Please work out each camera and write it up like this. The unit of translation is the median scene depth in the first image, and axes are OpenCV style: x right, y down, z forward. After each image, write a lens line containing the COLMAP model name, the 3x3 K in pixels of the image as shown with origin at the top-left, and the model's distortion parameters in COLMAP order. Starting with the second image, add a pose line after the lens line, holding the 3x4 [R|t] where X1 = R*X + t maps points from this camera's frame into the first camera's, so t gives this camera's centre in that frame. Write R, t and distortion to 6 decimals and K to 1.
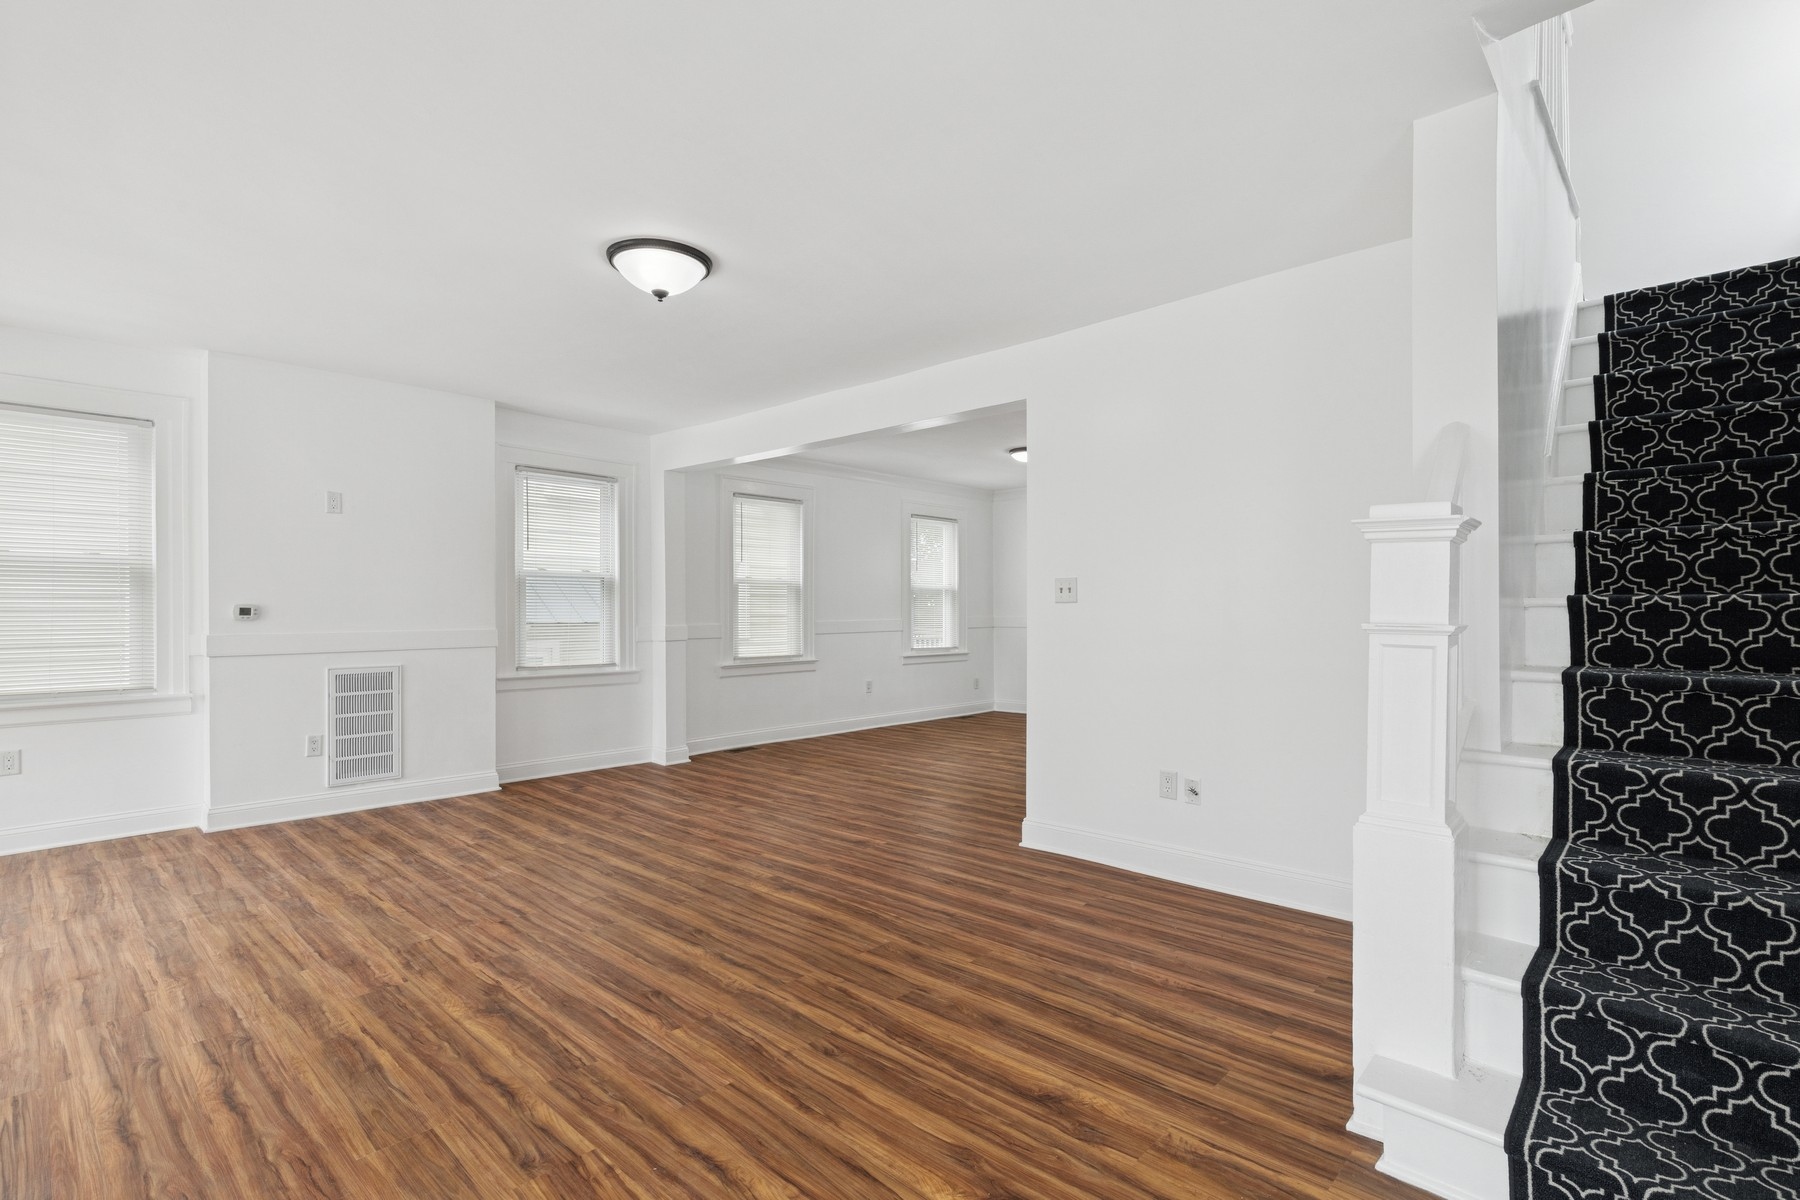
lens RADIAL K [[872.1, 0, 900.0], [0, 872.1, 600.0], [0, 0, 1]] dist [-0.000510, -0.000061]
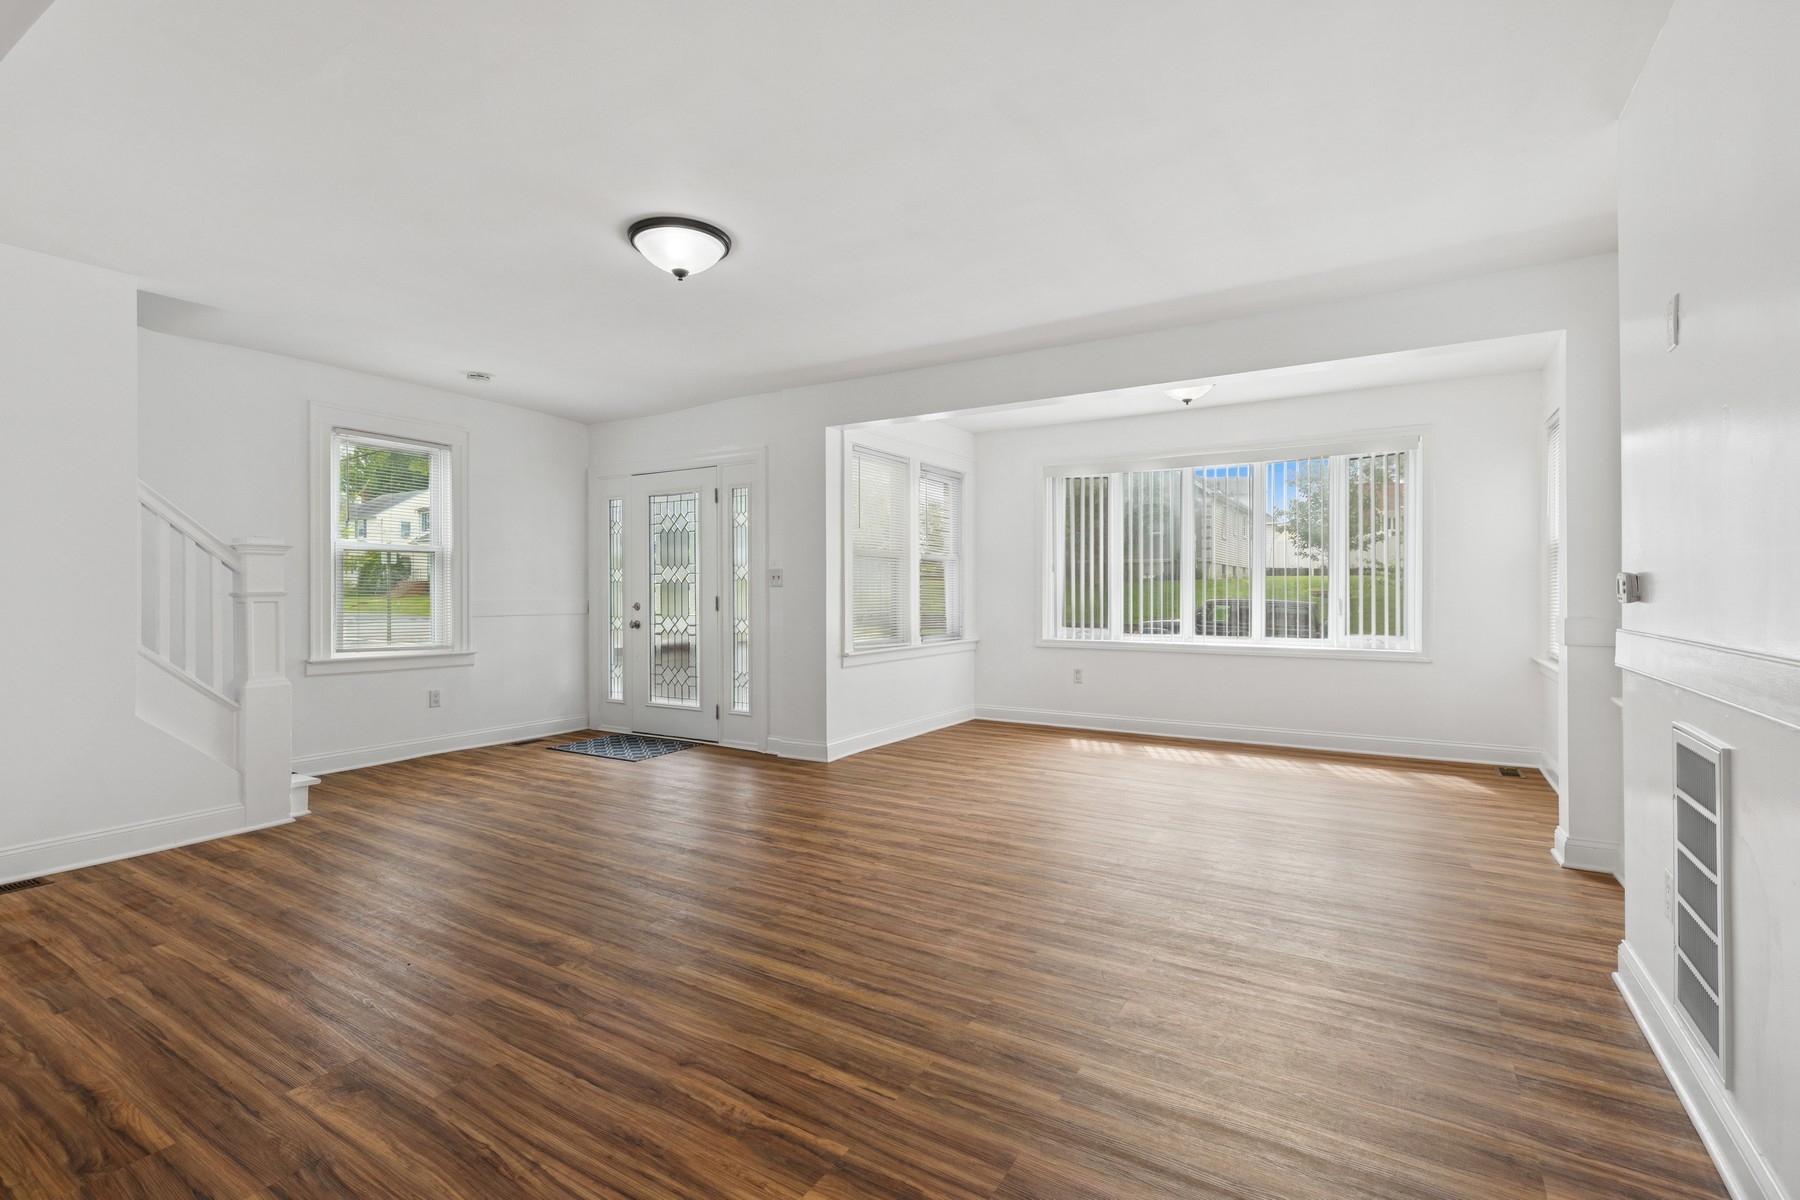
lens RADIAL K [[817.1, 0, 900.0], [0, 817.1, 600.0], [0, 0, 1]] dist [0.000115, 0.000098]
pose [[-0.975794, 0.006875, -0.218584, -0.316522], [0.005089, 0.999949, 0.008736, 0.020698], [0.218633, 0.007412, -0.975779, 1.980309]]
